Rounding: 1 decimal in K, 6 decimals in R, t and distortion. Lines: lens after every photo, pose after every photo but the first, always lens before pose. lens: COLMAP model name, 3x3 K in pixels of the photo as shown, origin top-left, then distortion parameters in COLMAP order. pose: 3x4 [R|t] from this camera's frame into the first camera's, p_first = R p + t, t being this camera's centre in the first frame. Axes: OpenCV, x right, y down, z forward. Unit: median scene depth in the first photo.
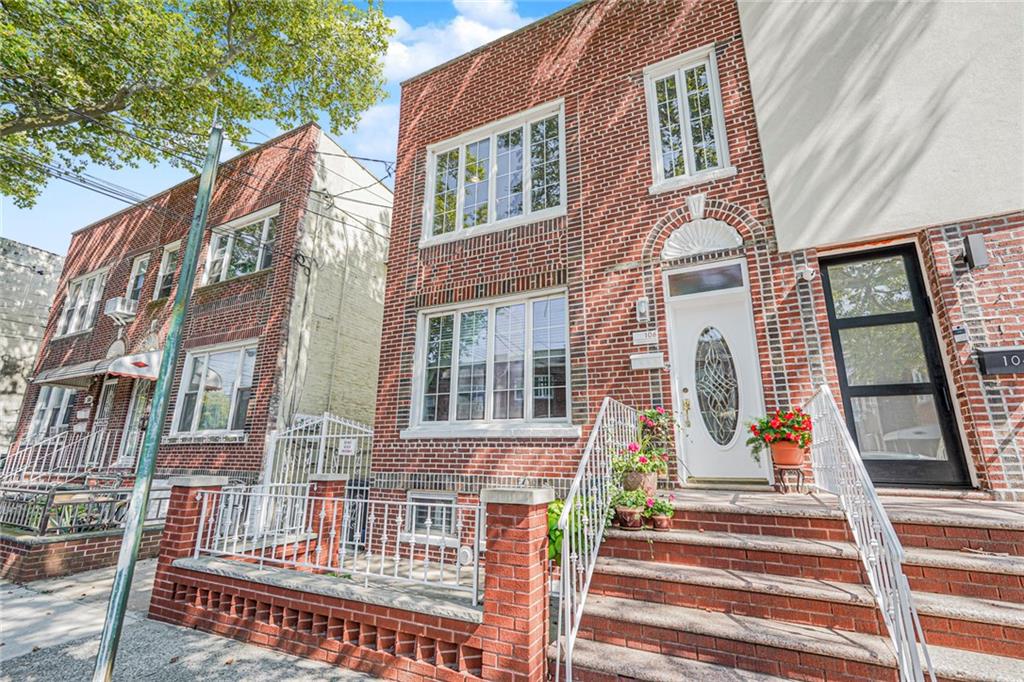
lens RADIAL K [[449.8, 0, 512.0], [0, 449.8, 341.0], [0, 0, 1]] dist [-0.014205, 0.008003]
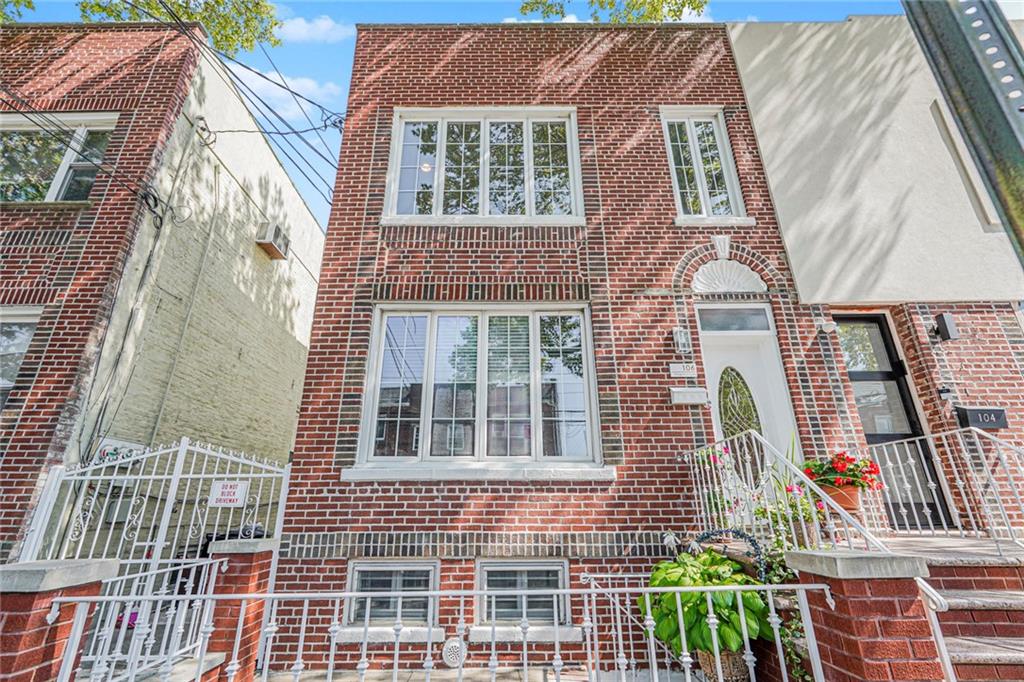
lens RADIAL K [[449.8, 0, 512.0], [0, 449.8, 341.0], [0, 0, 1]] dist [-0.014205, 0.008003]
pose [[0.893331, 0.140823, 0.426765, -0.389592], [-0.098783, 0.987942, -0.119218, 0.072438], [-0.438408, 0.064344, 0.896470, 0.300922]]
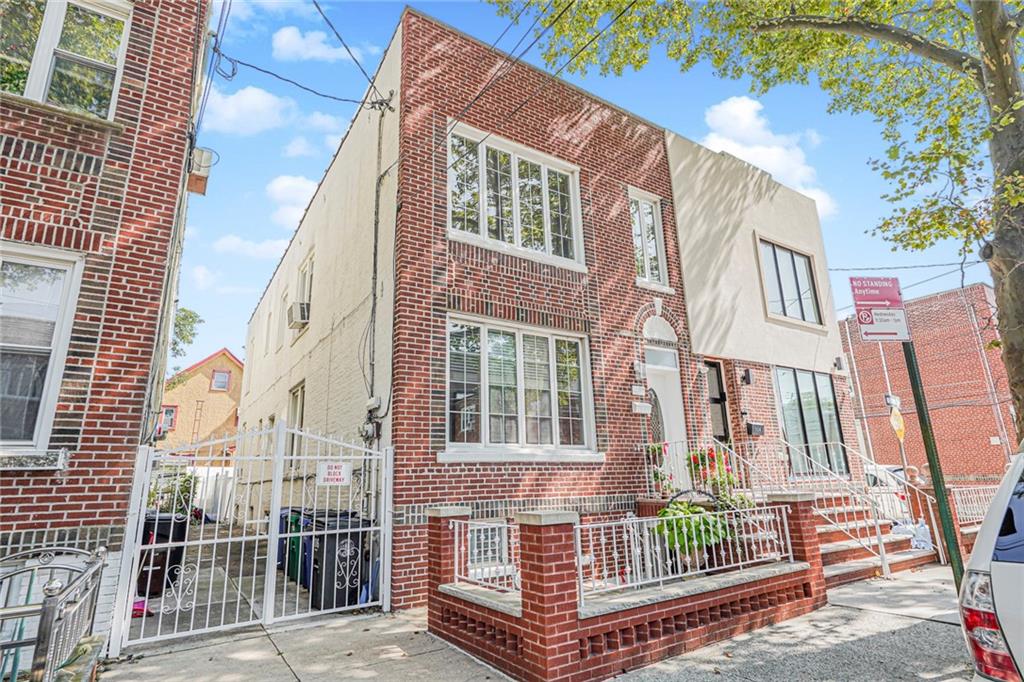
lens RADIAL K [[526.7, 0, 512.0], [0, 526.7, 341.0], [0, 0, 1]] dist [-0.002029, -0.000332]
pose [[0.507502, 0.195446, 0.839192, -1.205949], [-0.190198, 0.975322, -0.112128, 0.093154], [-0.840397, -0.102707, 0.532151, 0.444439]]
